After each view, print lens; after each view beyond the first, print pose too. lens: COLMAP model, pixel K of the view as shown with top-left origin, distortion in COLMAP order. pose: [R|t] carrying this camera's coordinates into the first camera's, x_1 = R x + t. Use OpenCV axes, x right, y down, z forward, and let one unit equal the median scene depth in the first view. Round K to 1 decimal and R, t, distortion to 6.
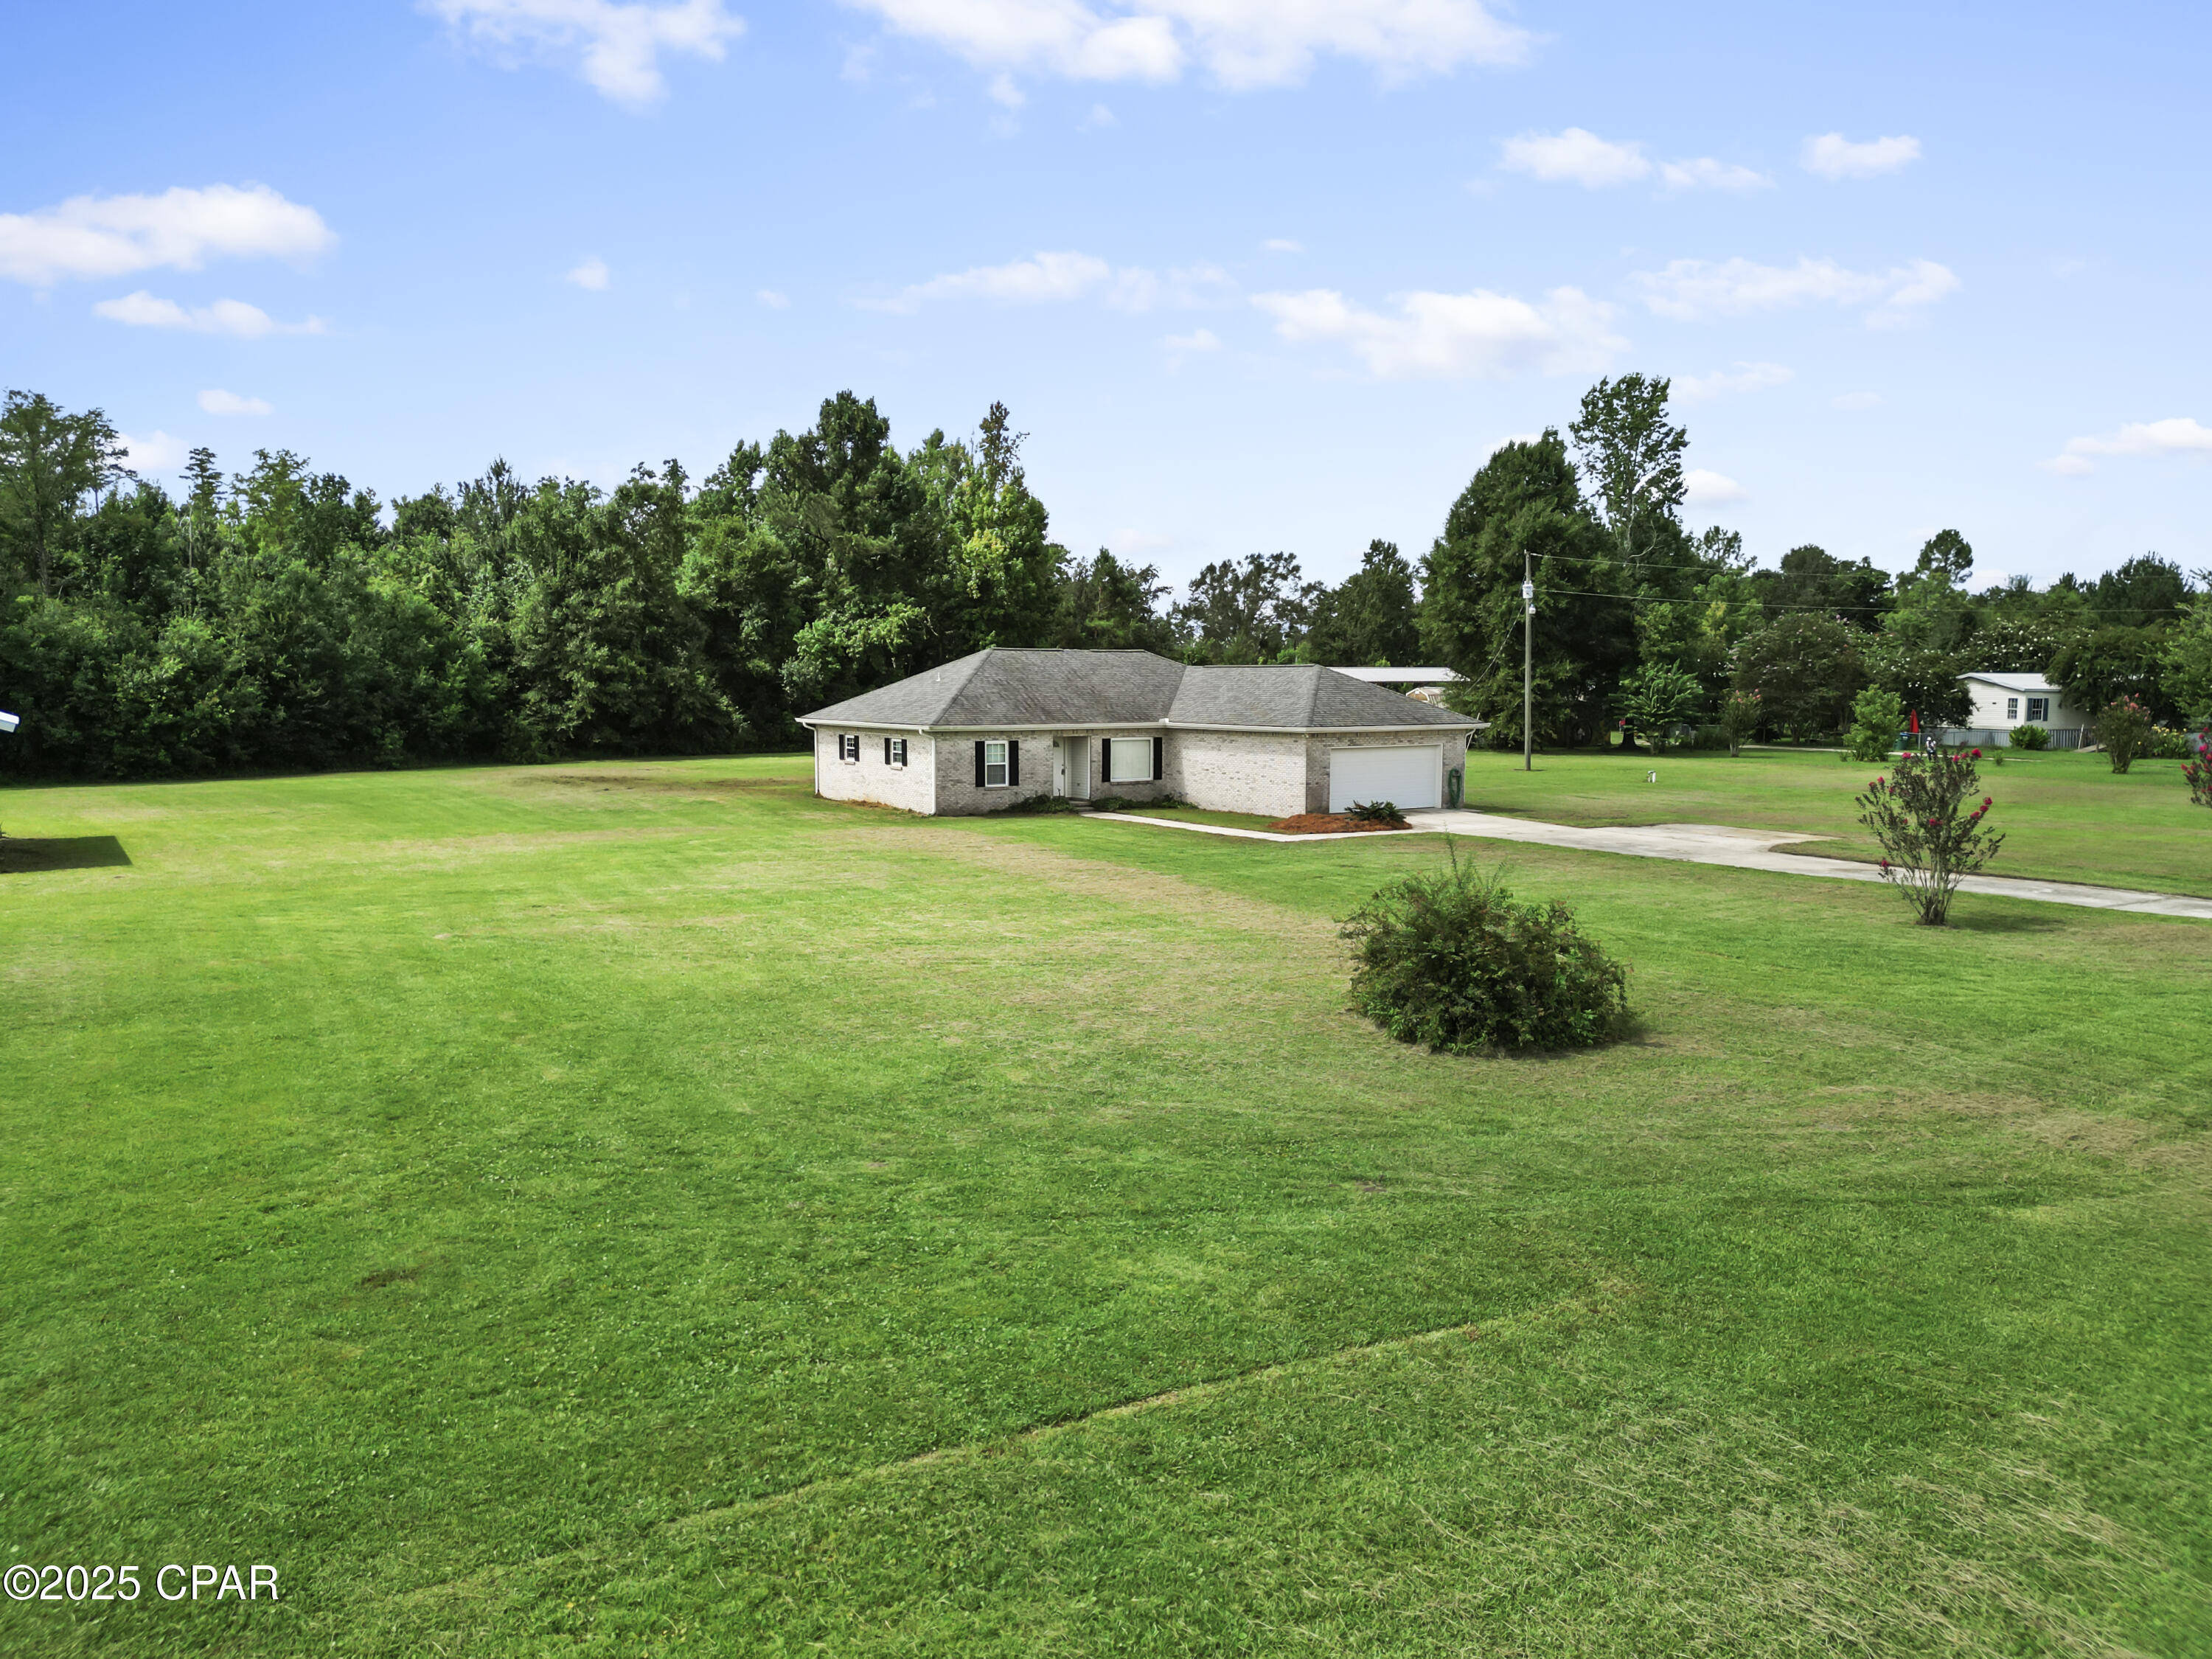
lens RADIAL K [[1584.5, 0, 1099.0], [0, 1584.5, 836.1], [0, 0, 1]] dist [0.052084, -0.044530]
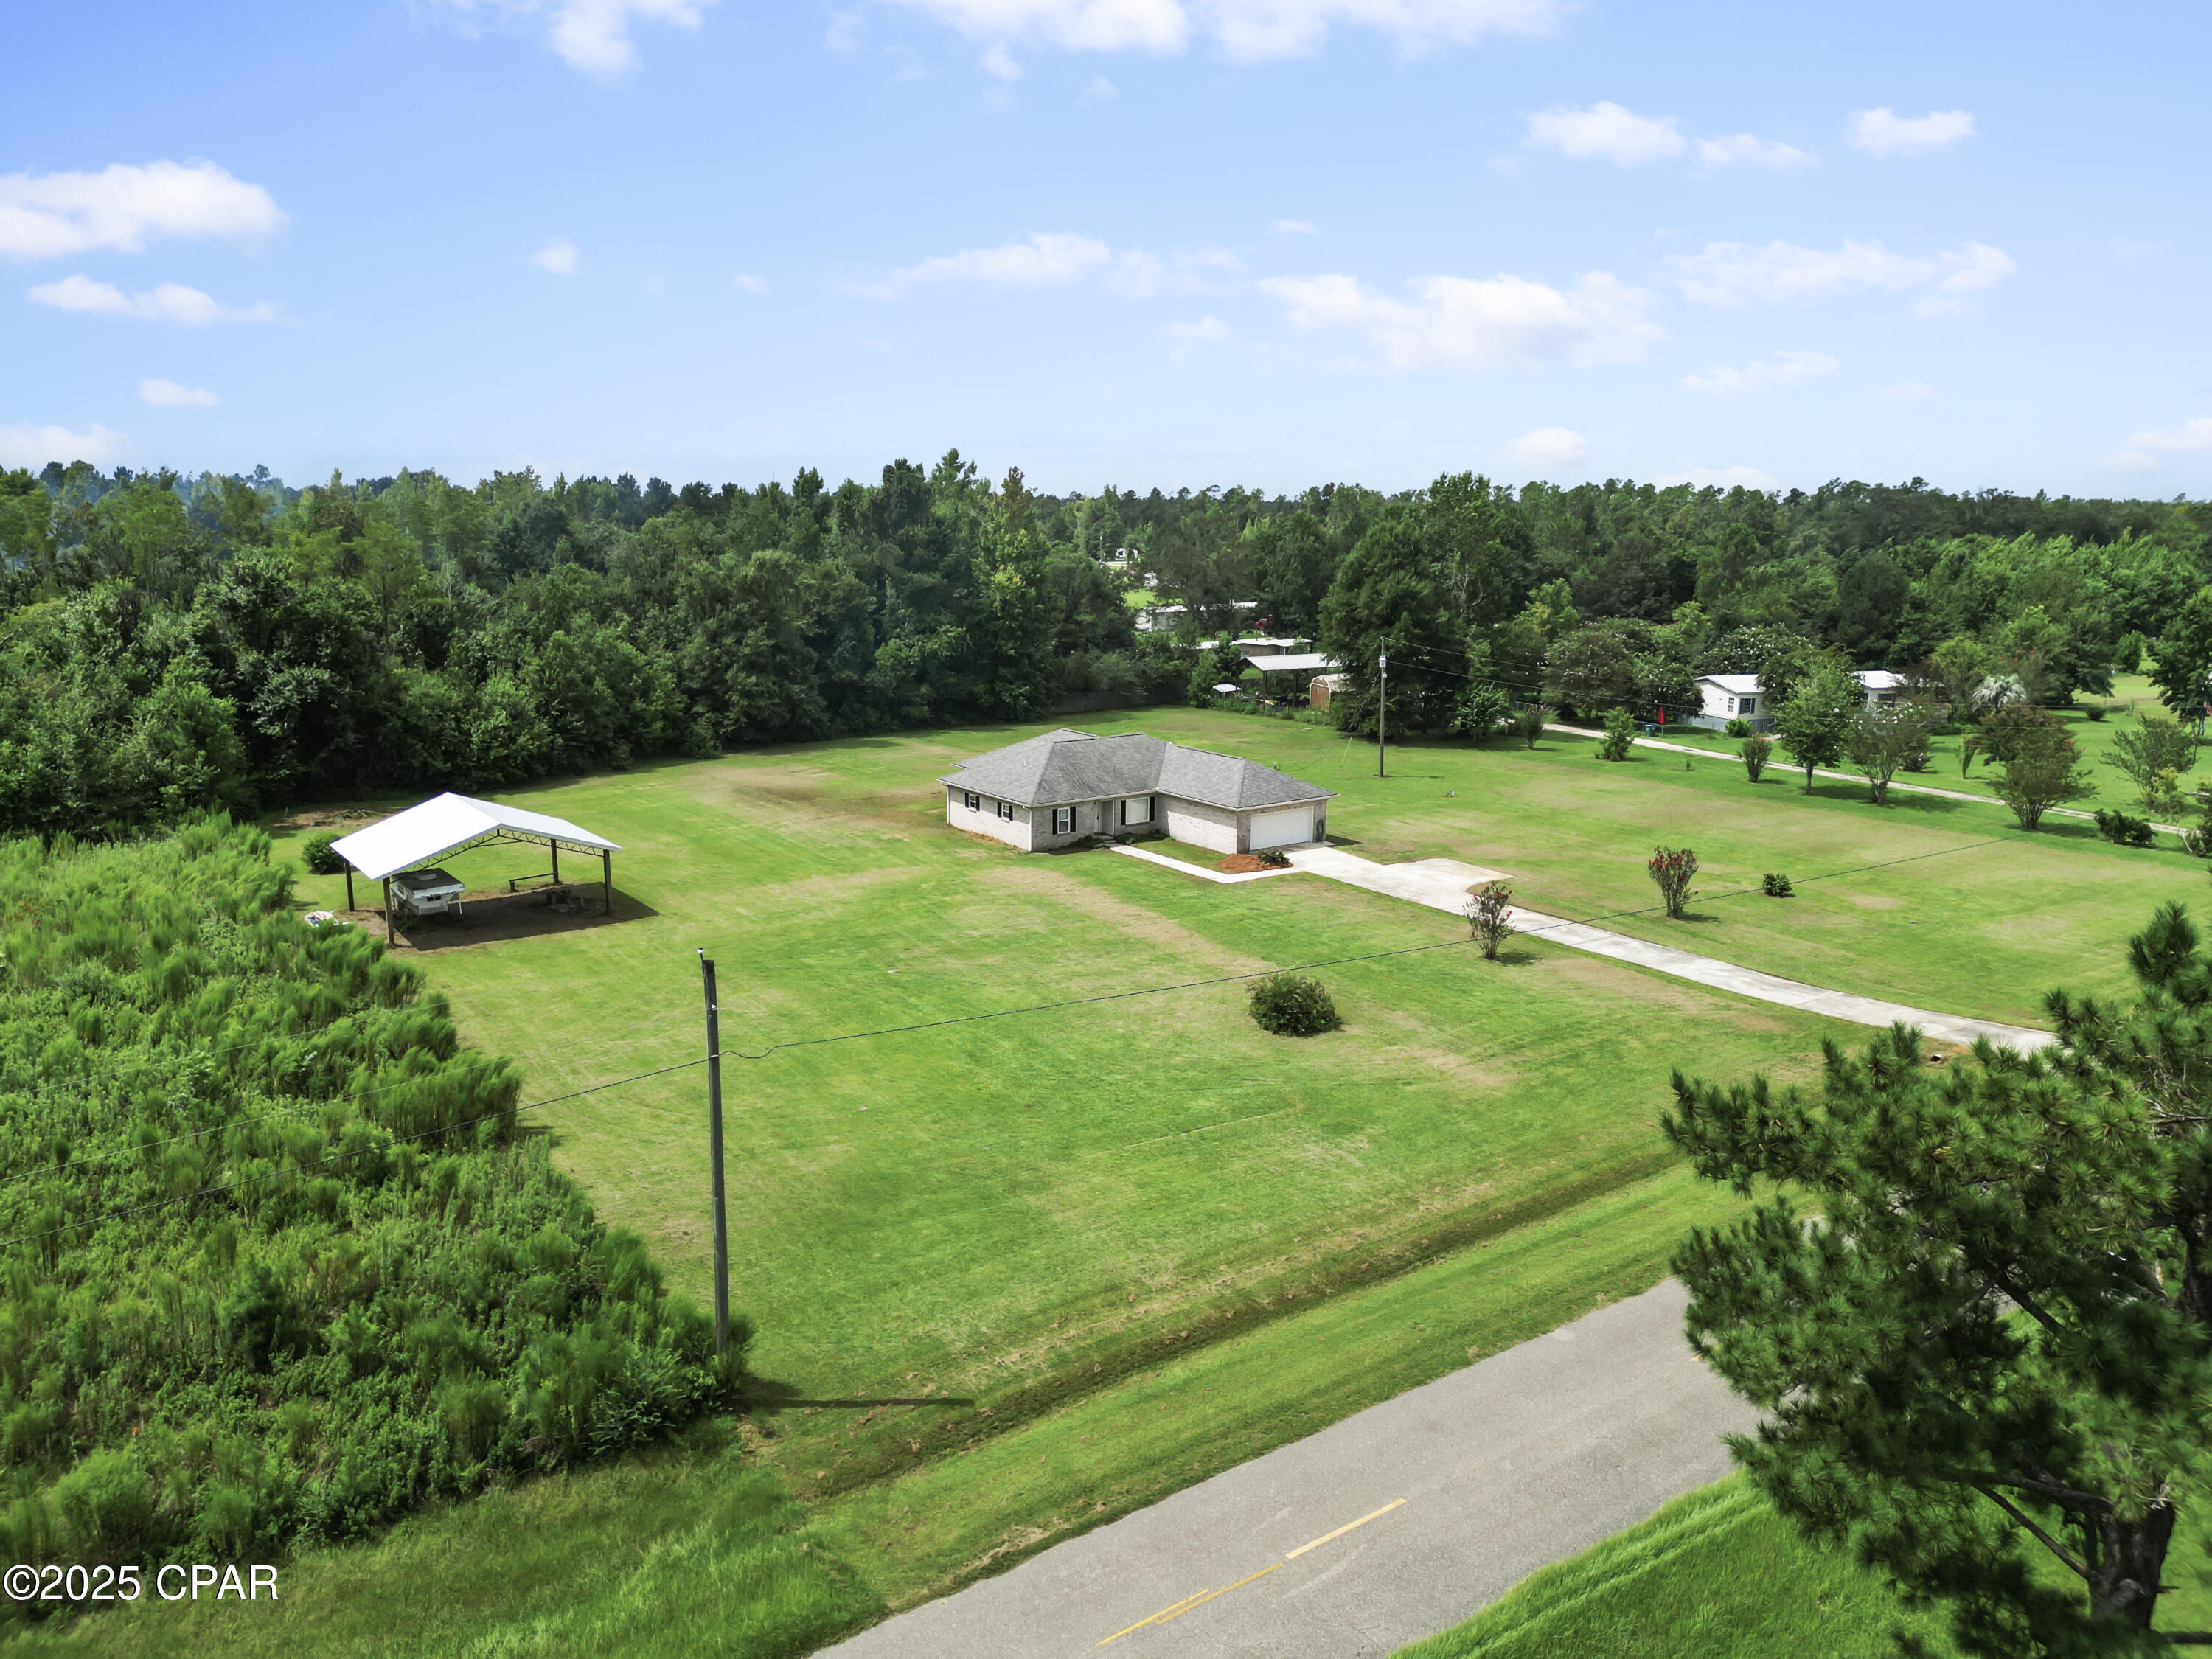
lens RADIAL K [[1584.5, 0, 1099.0], [0, 1584.5, 836.1], [0, 0, 1]] dist [0.052084, -0.044530]
pose [[0.999122, -0.002119, 0.041844, -0.057315], [-0.002374, 0.994252, 0.107039, -0.126203], [-0.041830, -0.107044, 0.993374, -0.443036]]
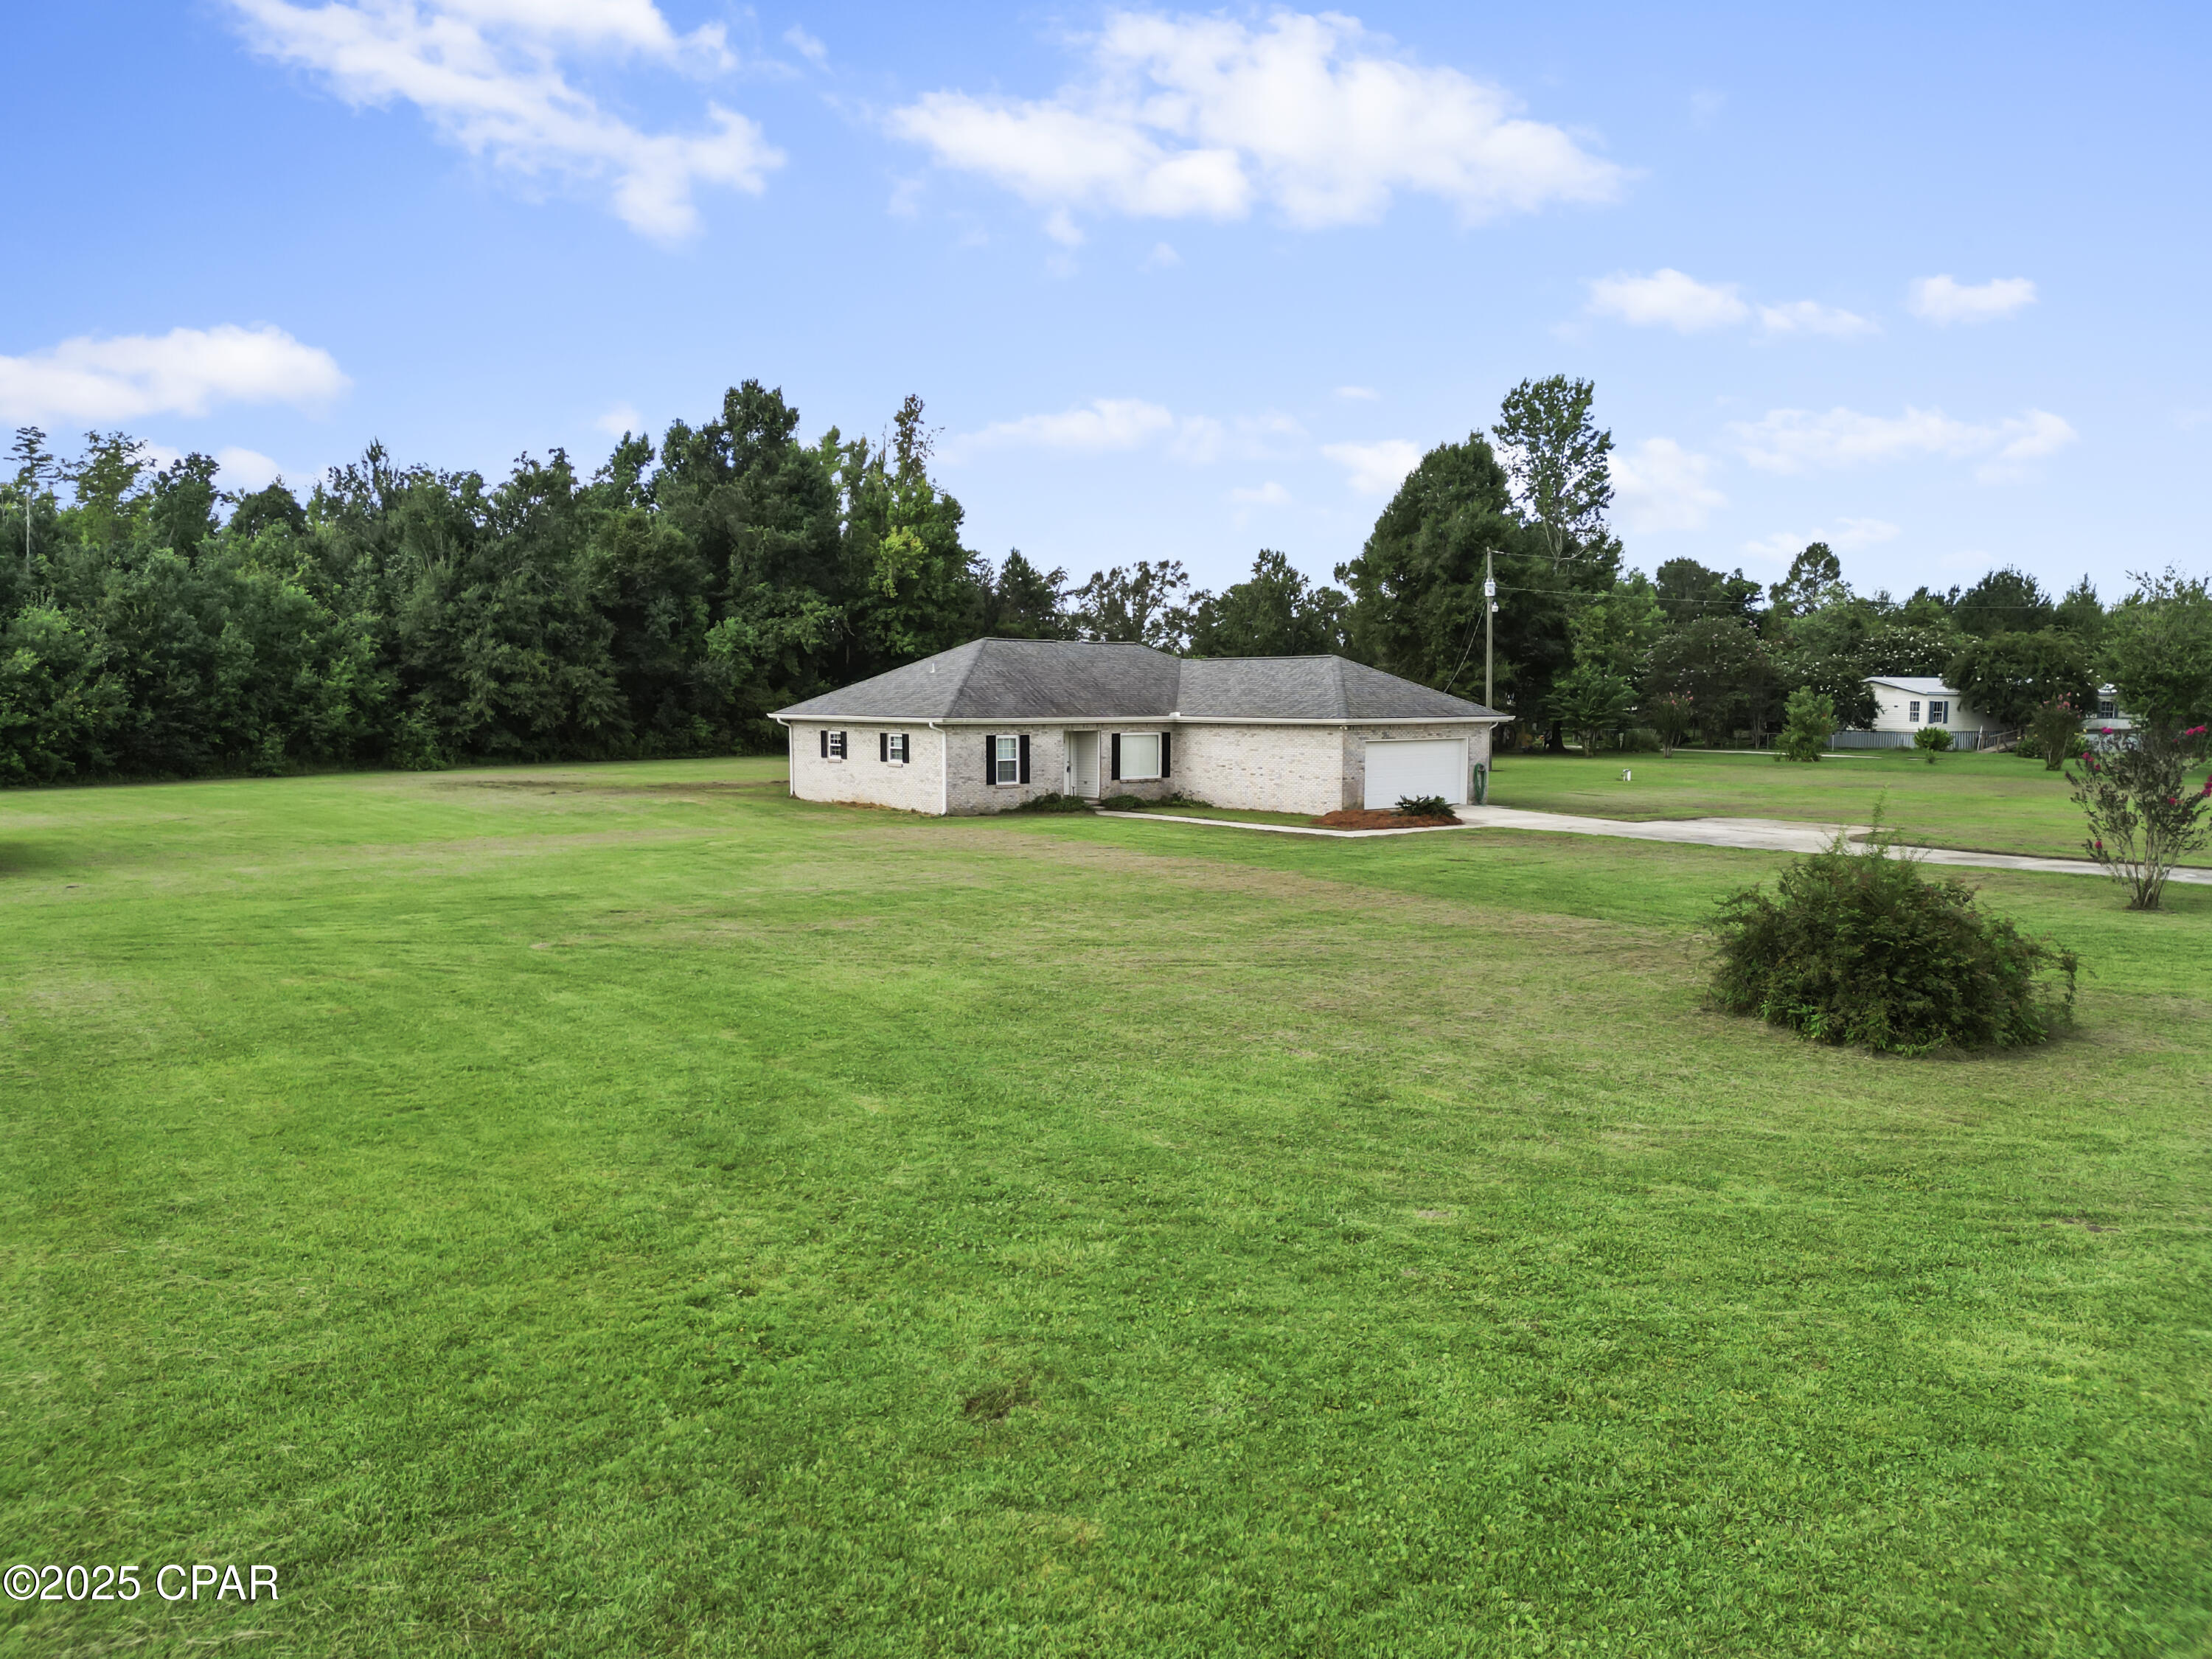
lens RADIAL K [[1584.5, 0, 1099.0], [0, 1584.5, 836.1], [0, 0, 1]] dist [0.052084, -0.044530]
pose [[0.994582, -0.009019, 0.103559, -0.062188], [0.010016, 0.999908, -0.009110, 0.004711], [-0.103467, 0.010098, 0.994582, 0.040204]]
